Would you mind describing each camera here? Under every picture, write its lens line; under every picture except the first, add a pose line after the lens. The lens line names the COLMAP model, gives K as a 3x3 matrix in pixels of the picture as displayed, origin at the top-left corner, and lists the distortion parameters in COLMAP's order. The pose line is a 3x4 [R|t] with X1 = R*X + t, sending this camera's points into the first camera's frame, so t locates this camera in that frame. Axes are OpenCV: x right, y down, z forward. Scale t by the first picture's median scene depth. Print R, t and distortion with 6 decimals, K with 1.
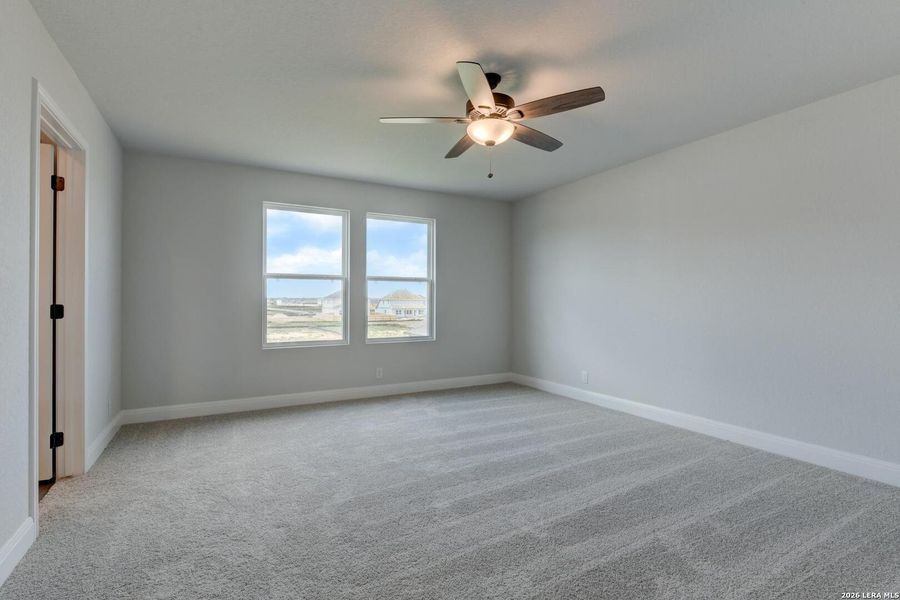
lens RADIAL K [[321.6, 0, 449.5], [0, 321.6, 304.3], [0, 0, 1]] dist [-0.001012, -0.000015]
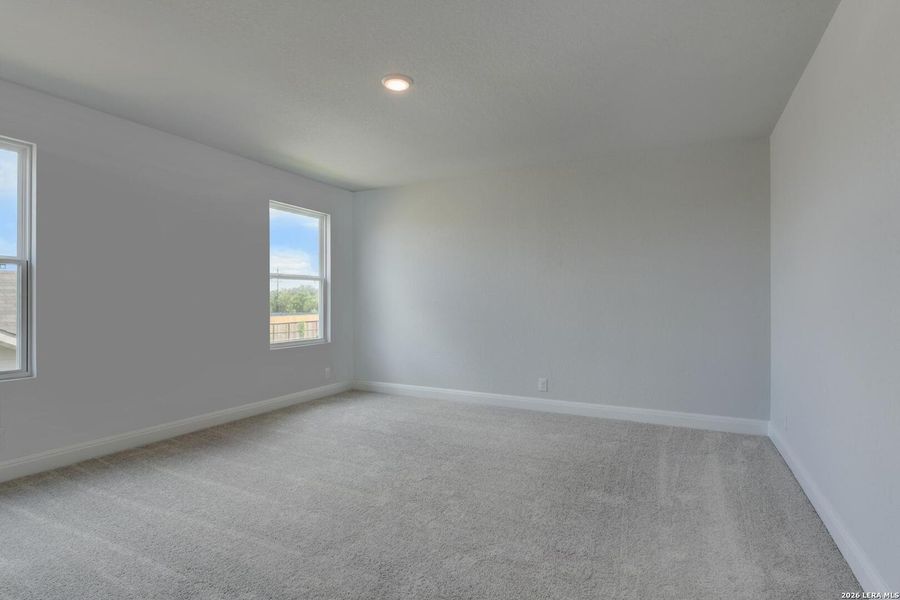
lens RADIAL K [[488.0, 0, 448.3], [0, 488.0, 304.1], [0, 0, 1]] dist [-0.006194, -0.003098]
pose [[0.745728, -0.004957, 0.666232, -0.741245], [0.008214, 0.999965, -0.001754, 0.004358], [-0.666200, 0.006780, 0.745742, -0.304327]]
